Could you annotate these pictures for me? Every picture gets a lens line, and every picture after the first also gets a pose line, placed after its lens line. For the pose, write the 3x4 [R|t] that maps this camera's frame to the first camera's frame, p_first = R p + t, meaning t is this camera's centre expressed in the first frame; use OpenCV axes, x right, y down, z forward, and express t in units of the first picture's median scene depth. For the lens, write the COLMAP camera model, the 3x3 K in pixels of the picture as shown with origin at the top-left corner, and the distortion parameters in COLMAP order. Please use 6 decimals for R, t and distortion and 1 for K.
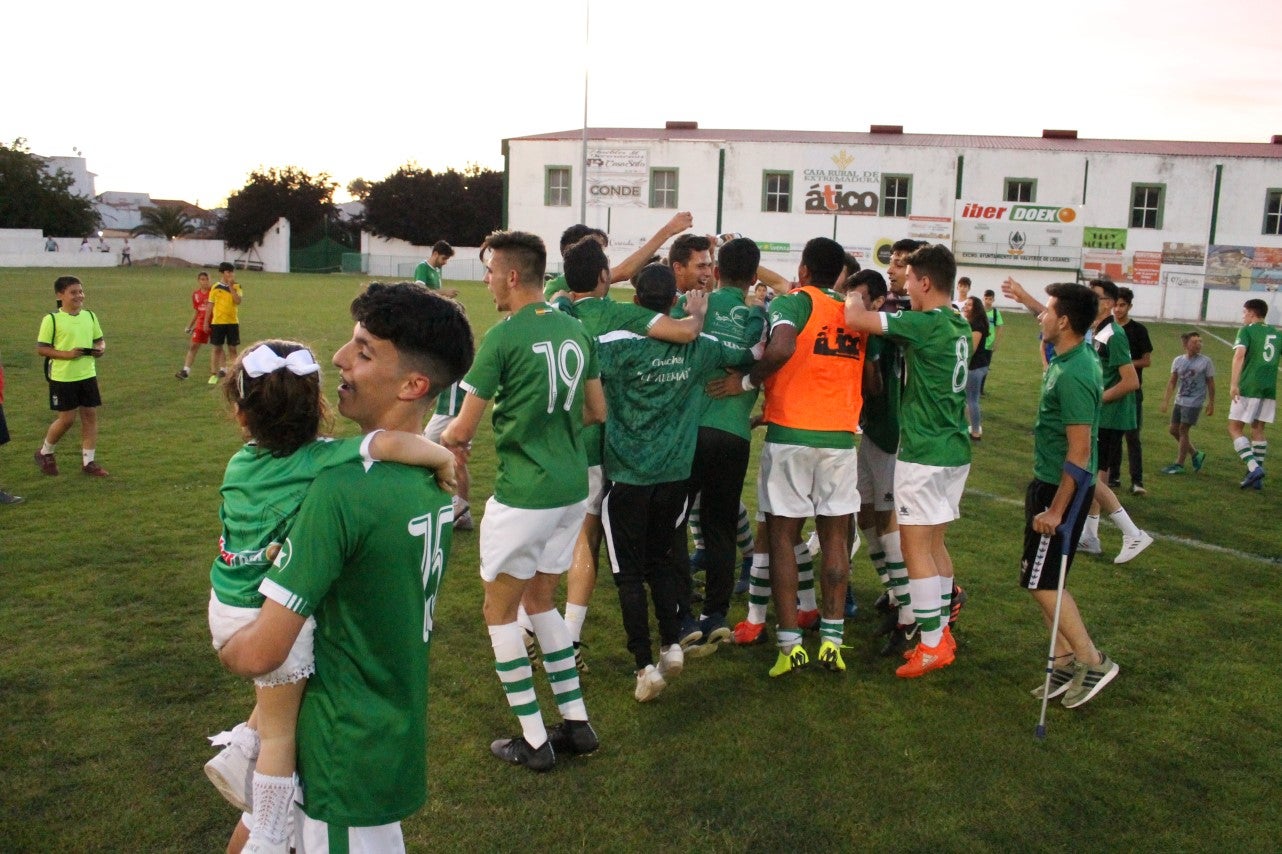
lens RADIAL K [[1095.0, 0, 643.3], [0, 1095.0, 430.7], [0, 0, 1]] dist [-0.159694, 0.144171]
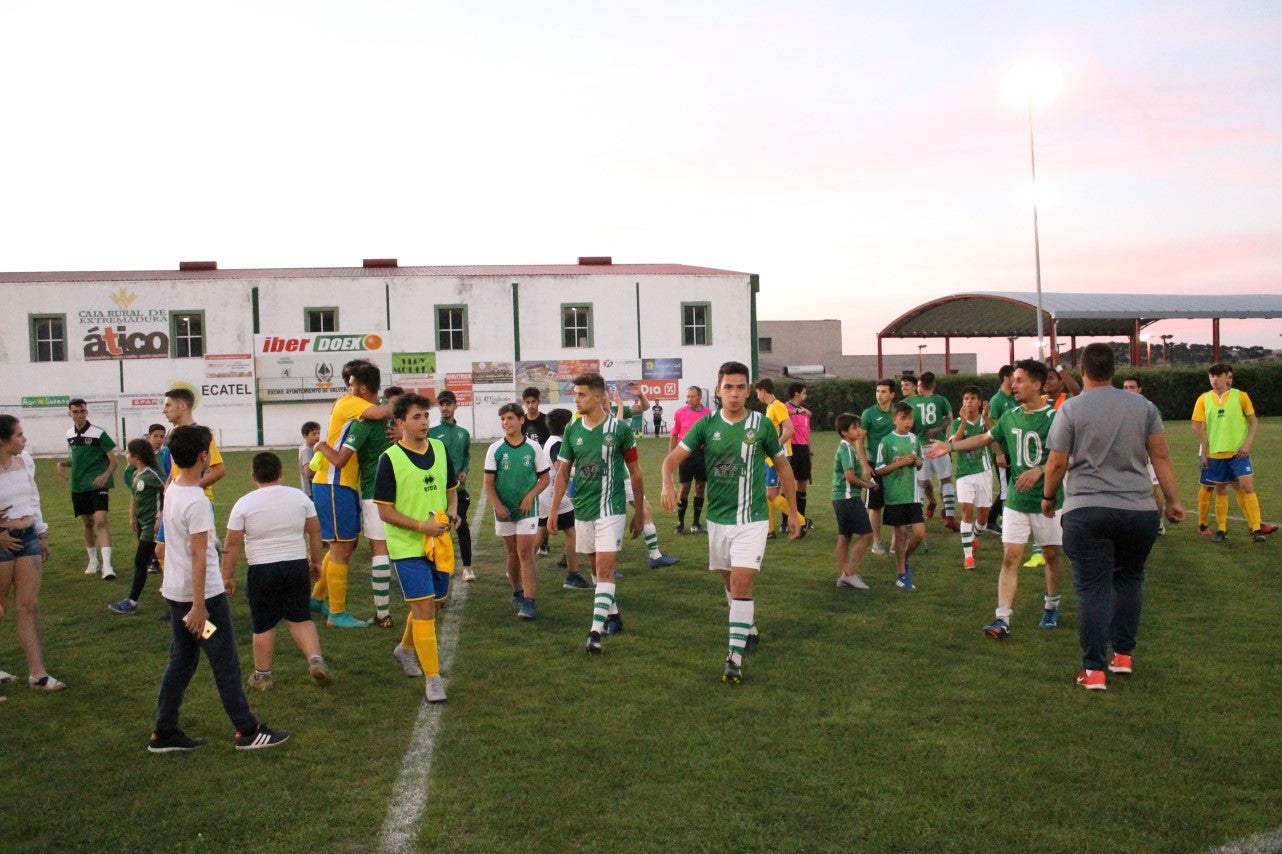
lens RADIAL K [[1095.0, 0, 650.9], [0, 1095.0, 440.0], [0, 0, 1]] dist [-0.159694, 0.144171]
pose [[0.865733, -0.088003, 0.492708, 0.123955], [0.147819, 0.985465, -0.083718, 0.002794], [-0.478179, 0.145309, 0.866158, 0.049199]]
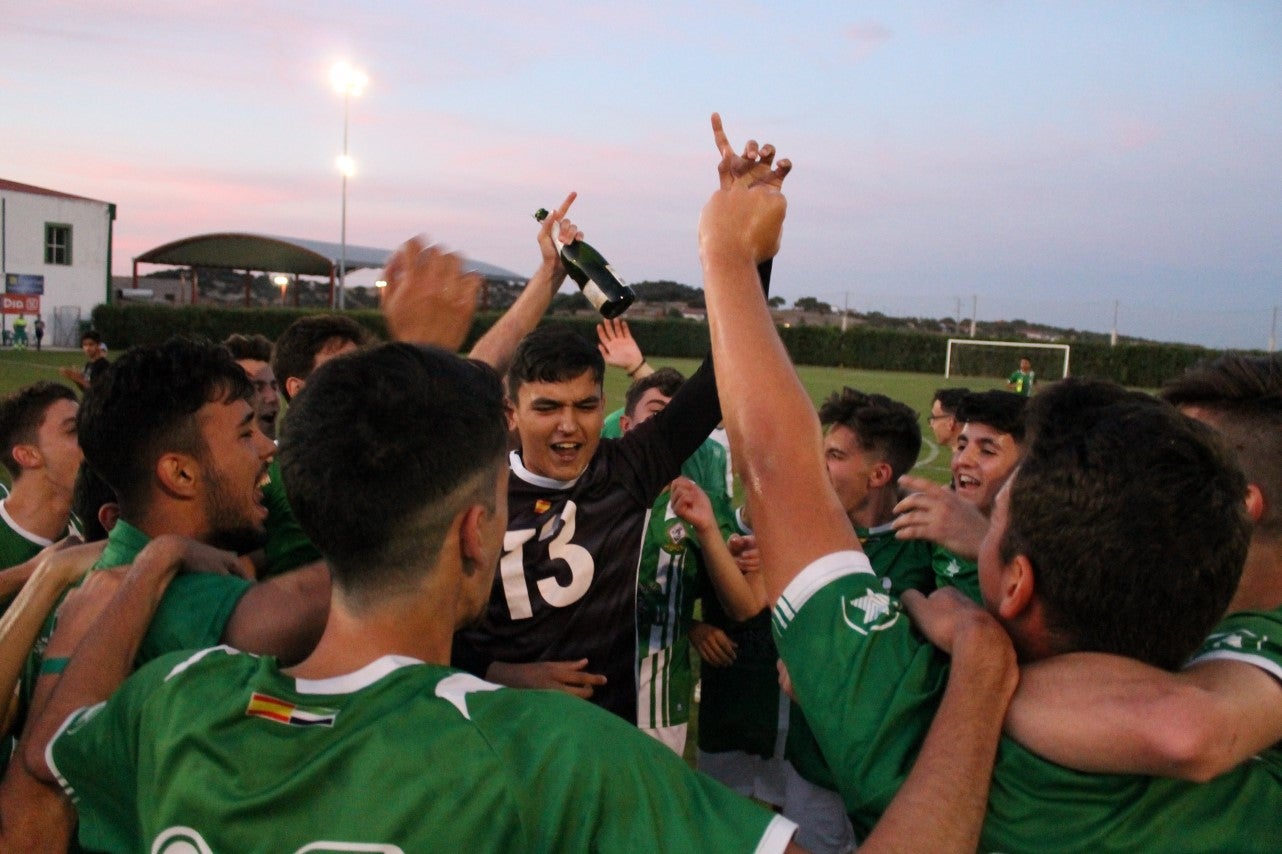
lens RADIAL K [[1095.0, 0, 646.9], [0, 1095.0, 425.0], [0, 0, 1]] dist [-0.159694, 0.144171]
pose [[0.244557, -0.118213, 0.962402, -0.210953], [0.126011, 0.987998, 0.089336, -0.026668], [-0.961412, 0.099425, 0.256518, 0.088747]]
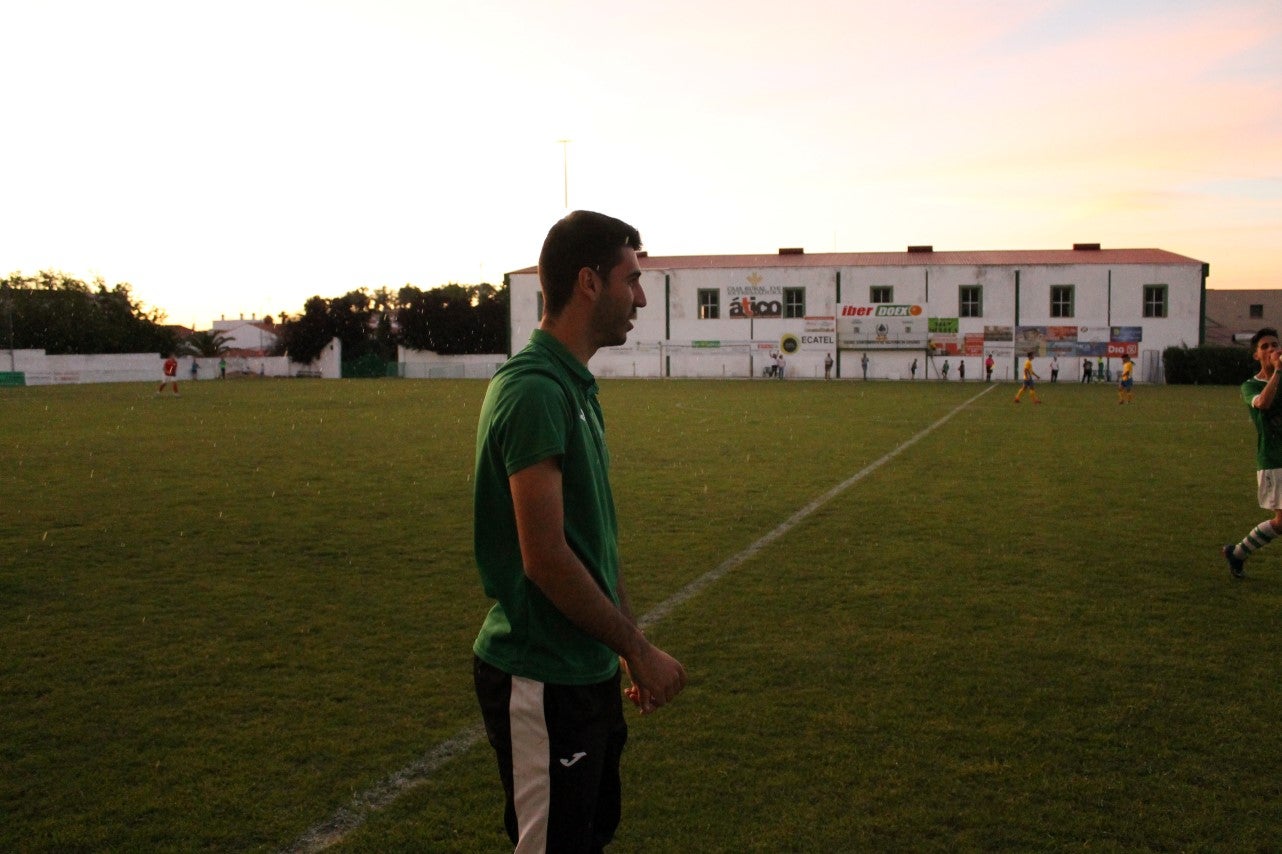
lens RADIAL K [[1095.0, 0, 649.2], [0, 1095.0, 433.5], [0, 0, 1]] dist [-0.159694, 0.144171]
pose [[0.997782, -0.047944, 0.046172, -0.025093], [0.051967, 0.994560, -0.090275, 0.067703], [-0.041593, 0.092475, 0.994846, -0.379565]]
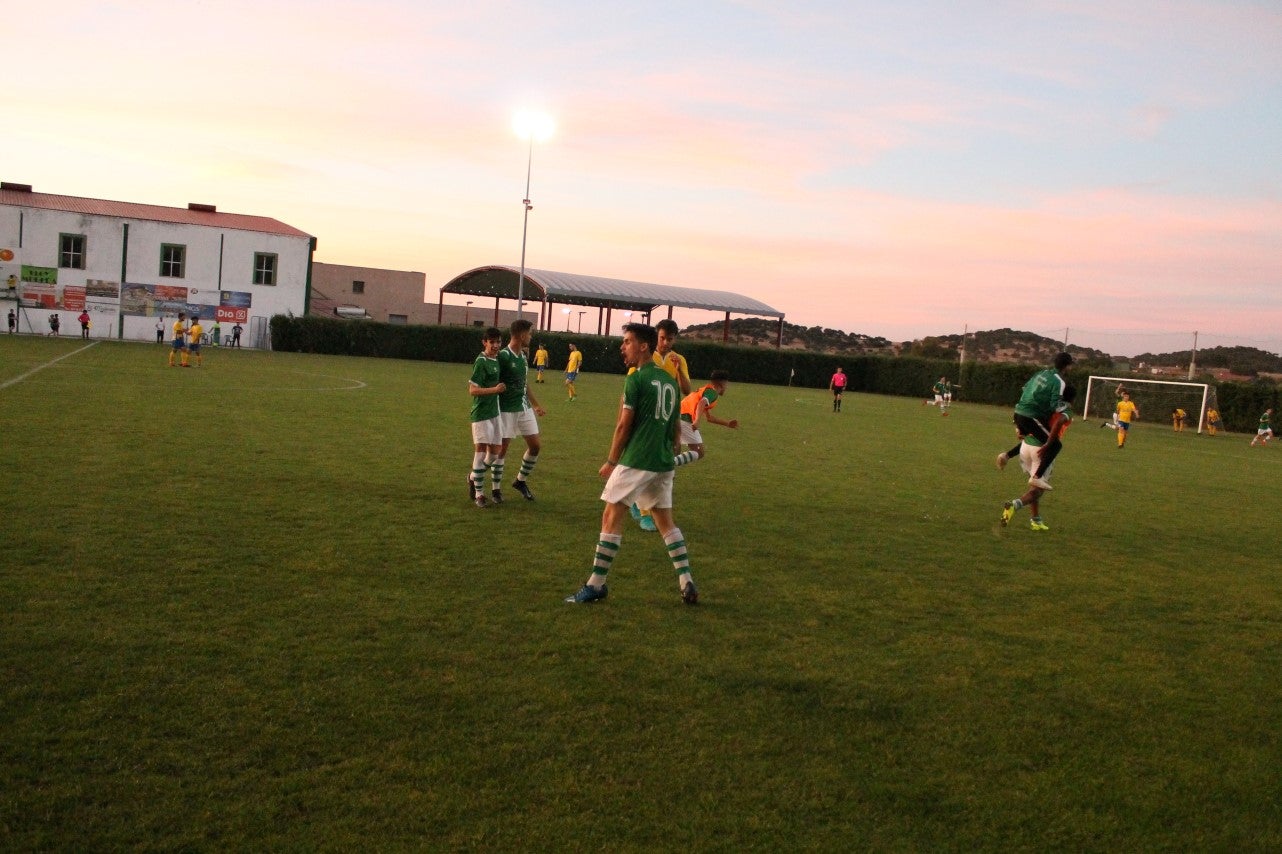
lens RADIAL K [[1095.0, 0, 647.3], [0, 1095.0, 437.6], [0, 0, 1]] dist [-0.159694, 0.144171]
pose [[0.677902, -0.049375, 0.733493, -0.009308], [0.073272, 0.997312, -0.000584, 0.067584], [-0.731492, 0.054140, 0.679697, -0.377381]]
